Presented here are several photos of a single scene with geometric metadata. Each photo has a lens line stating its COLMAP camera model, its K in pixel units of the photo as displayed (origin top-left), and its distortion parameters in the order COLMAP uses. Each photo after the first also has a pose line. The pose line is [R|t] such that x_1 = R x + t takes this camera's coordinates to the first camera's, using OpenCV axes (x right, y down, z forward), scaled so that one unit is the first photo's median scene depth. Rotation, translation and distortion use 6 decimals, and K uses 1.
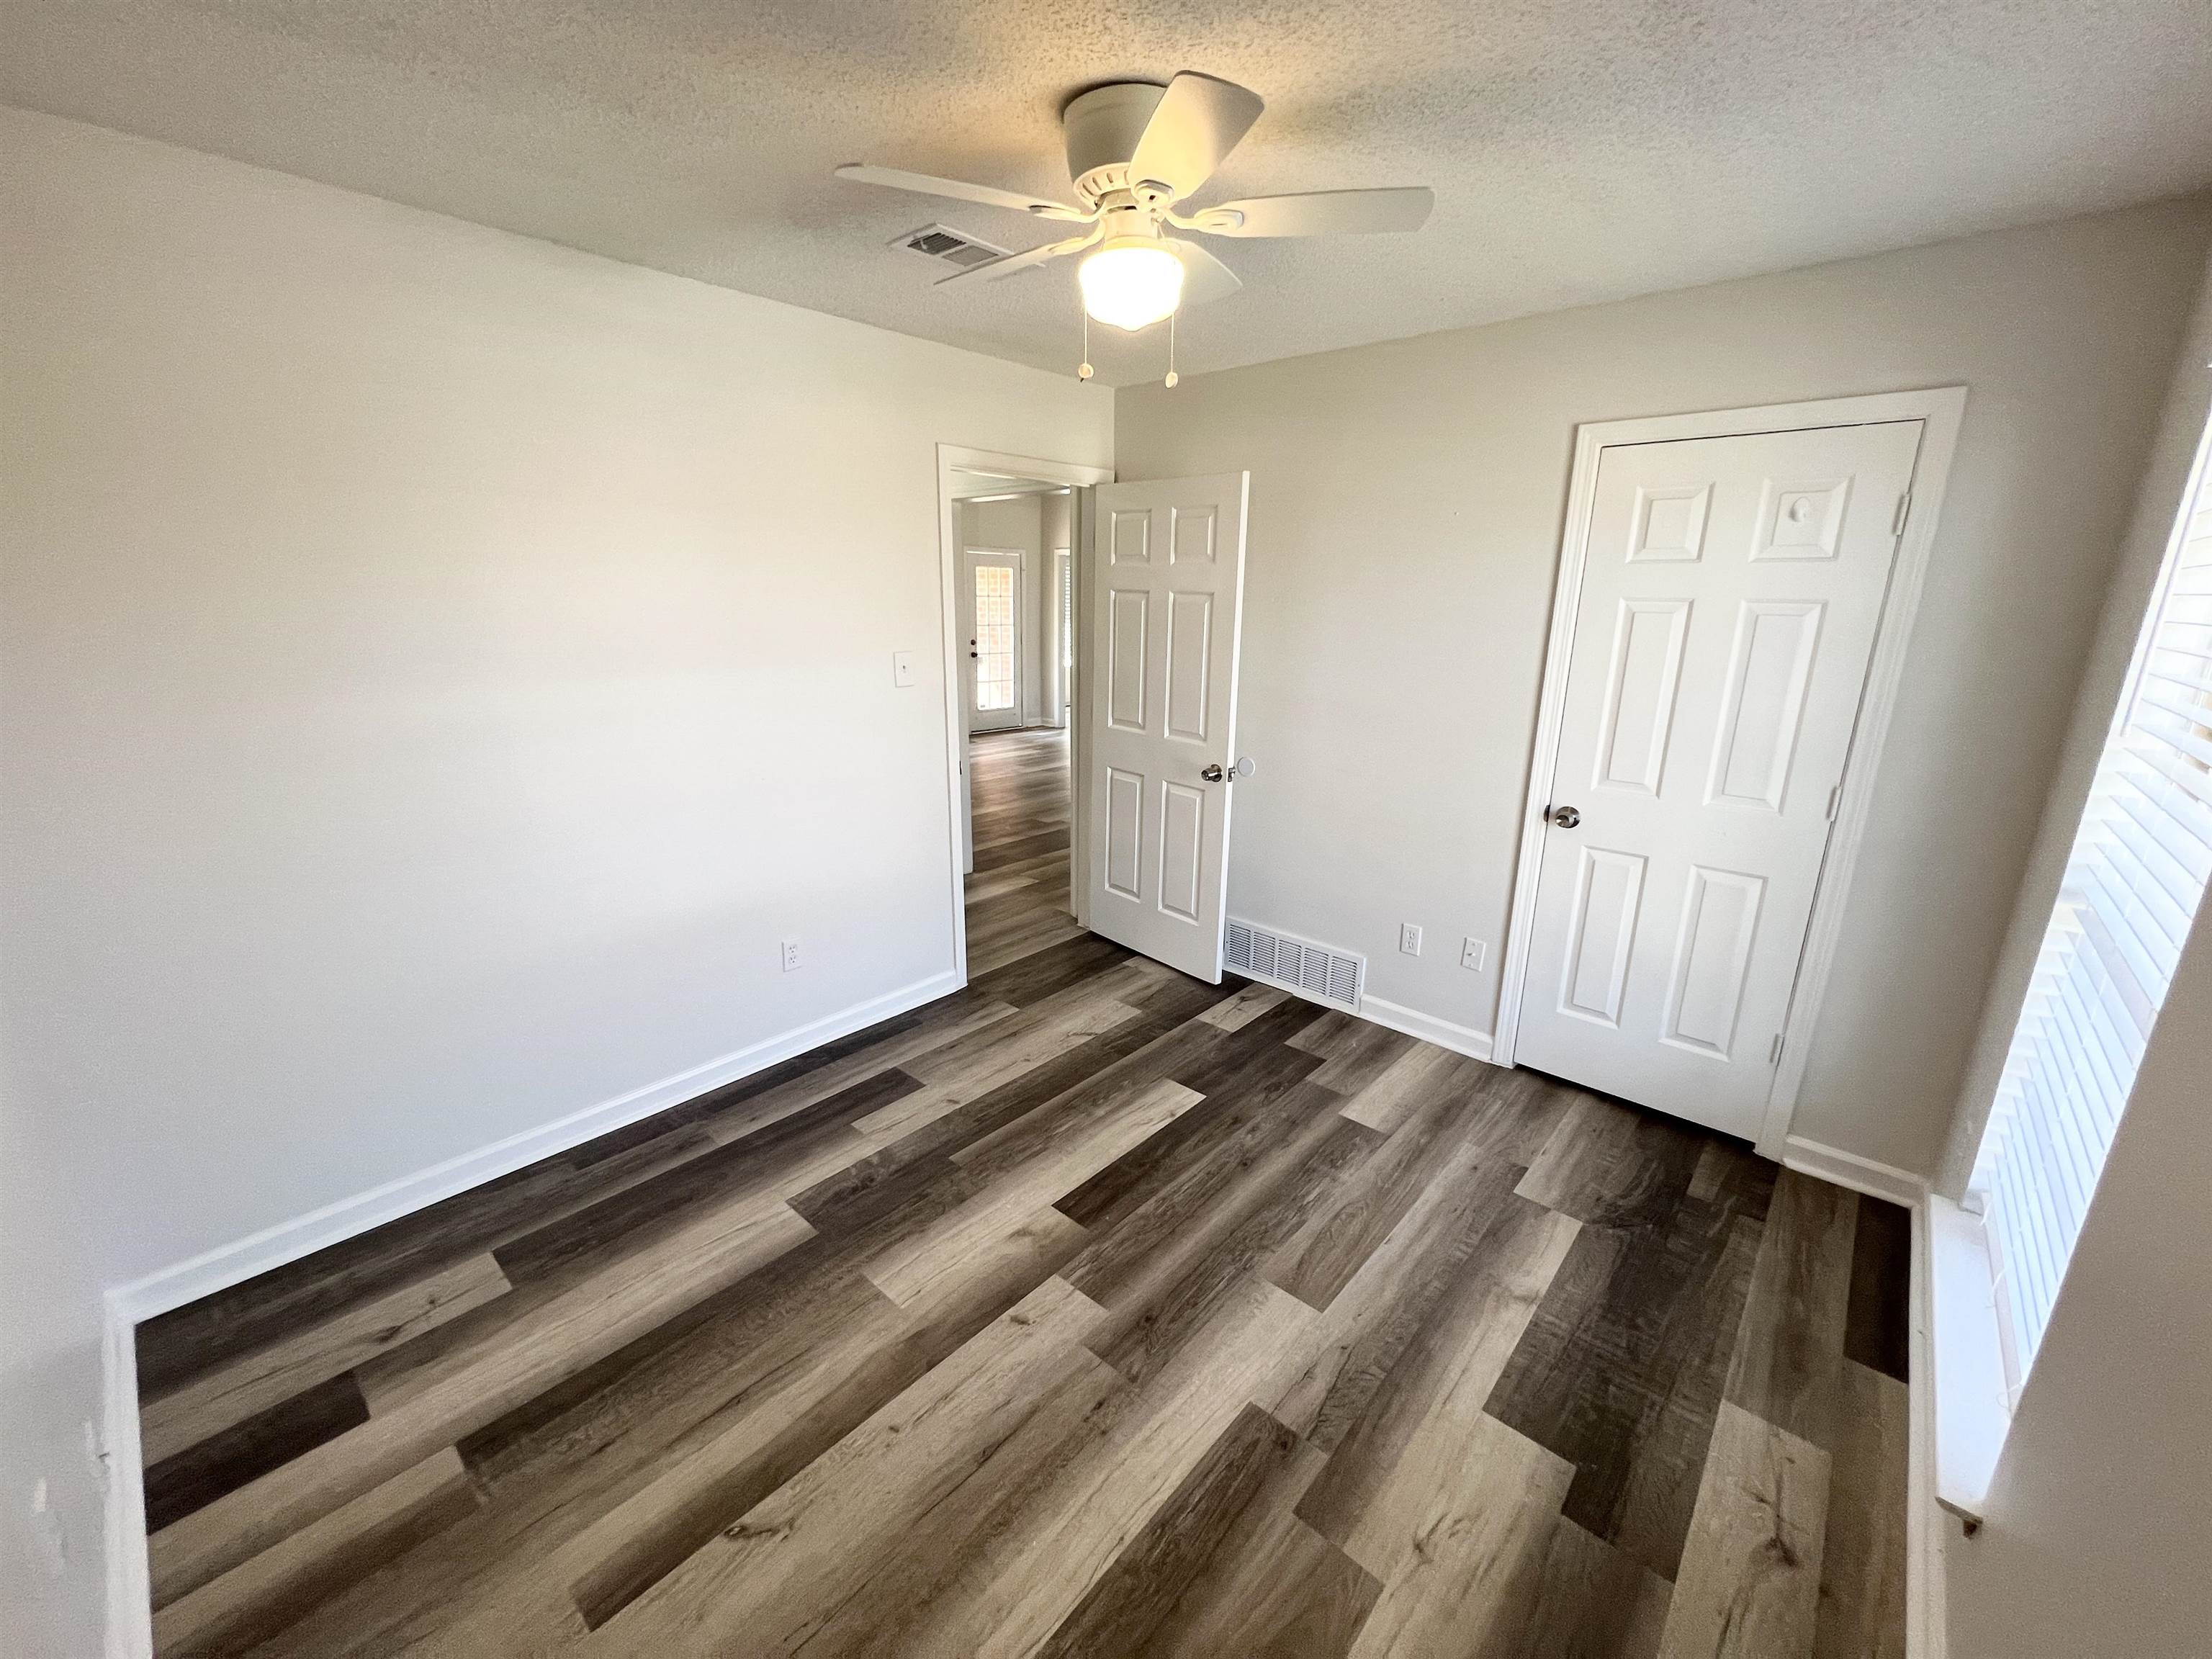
lens RADIAL K [[882.9, 0, 1102.1], [0, 882.9, 825.9], [0, 0, 1]] dist [-0.000489, 0.000467]
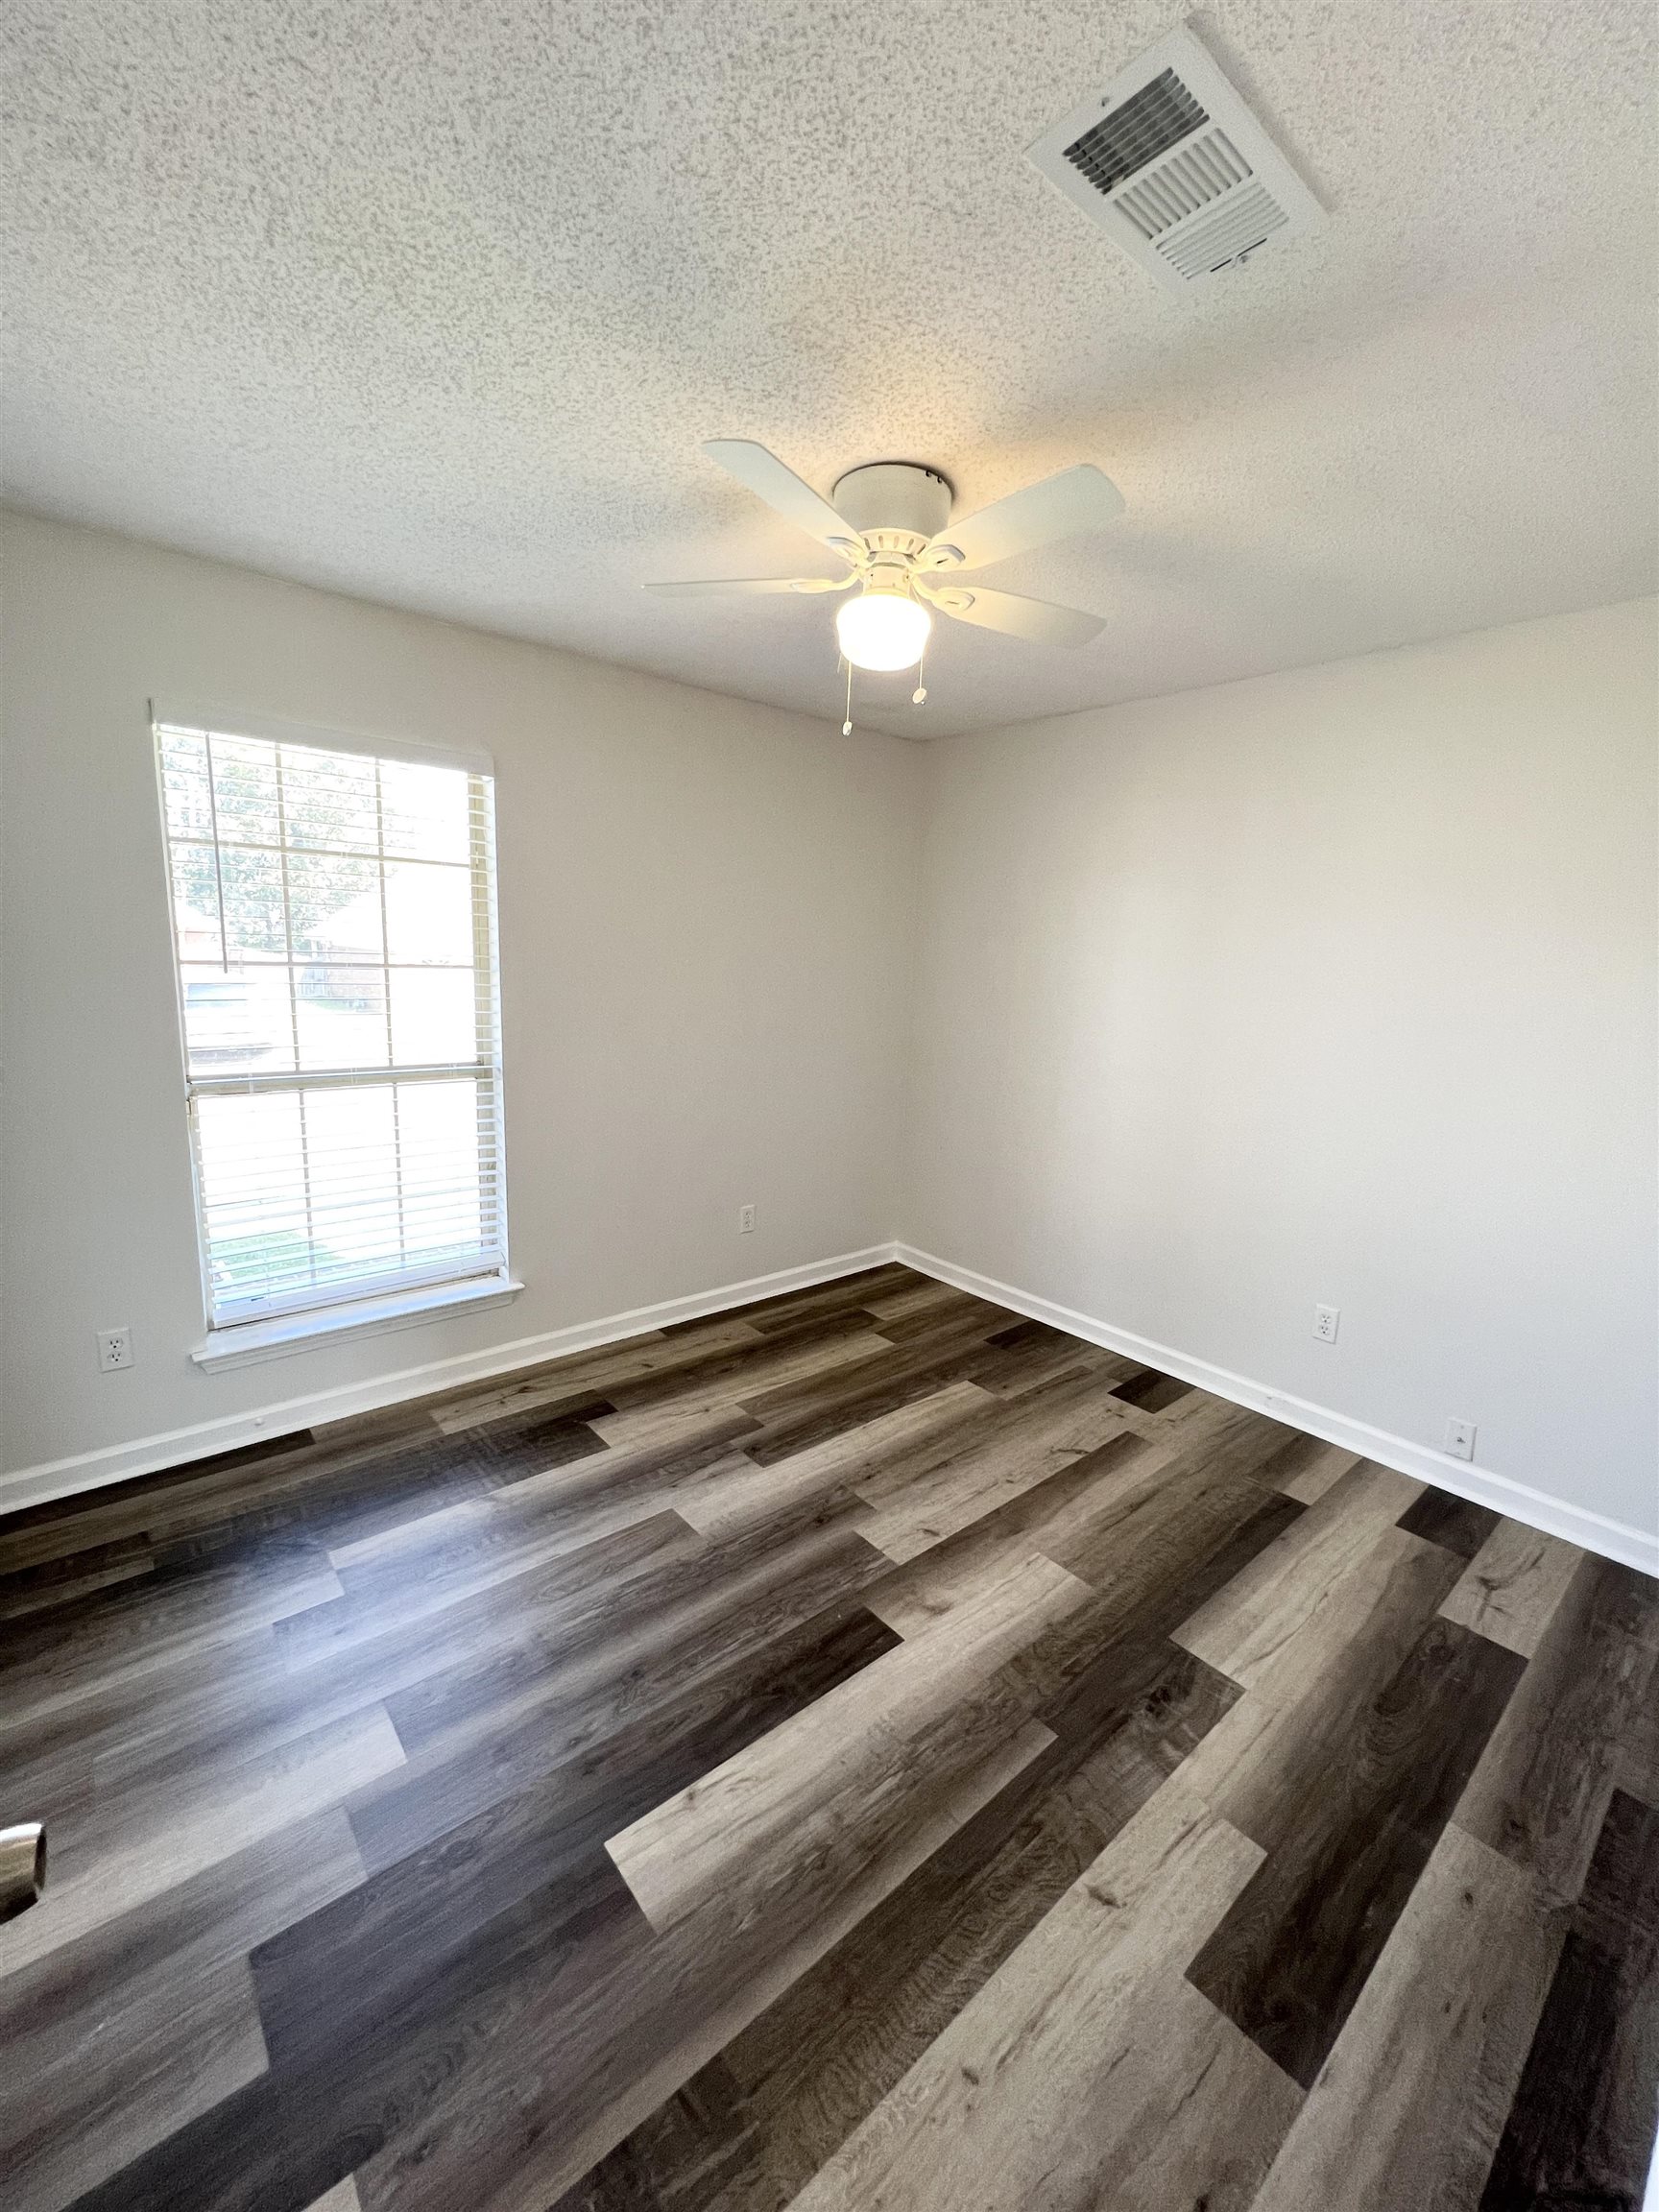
lens RADIAL K [[882.9, 0, 828.5], [0, 882.9, 1099.6], [0, 0, 1]] dist [-0.000489, 0.000467]
pose [[-0.989852, -0.071151, 0.123003, -0.055926], [-0.013216, 0.907959, 0.418850, -0.391986], [-0.141483, 0.412974, -0.899686, 1.628627]]
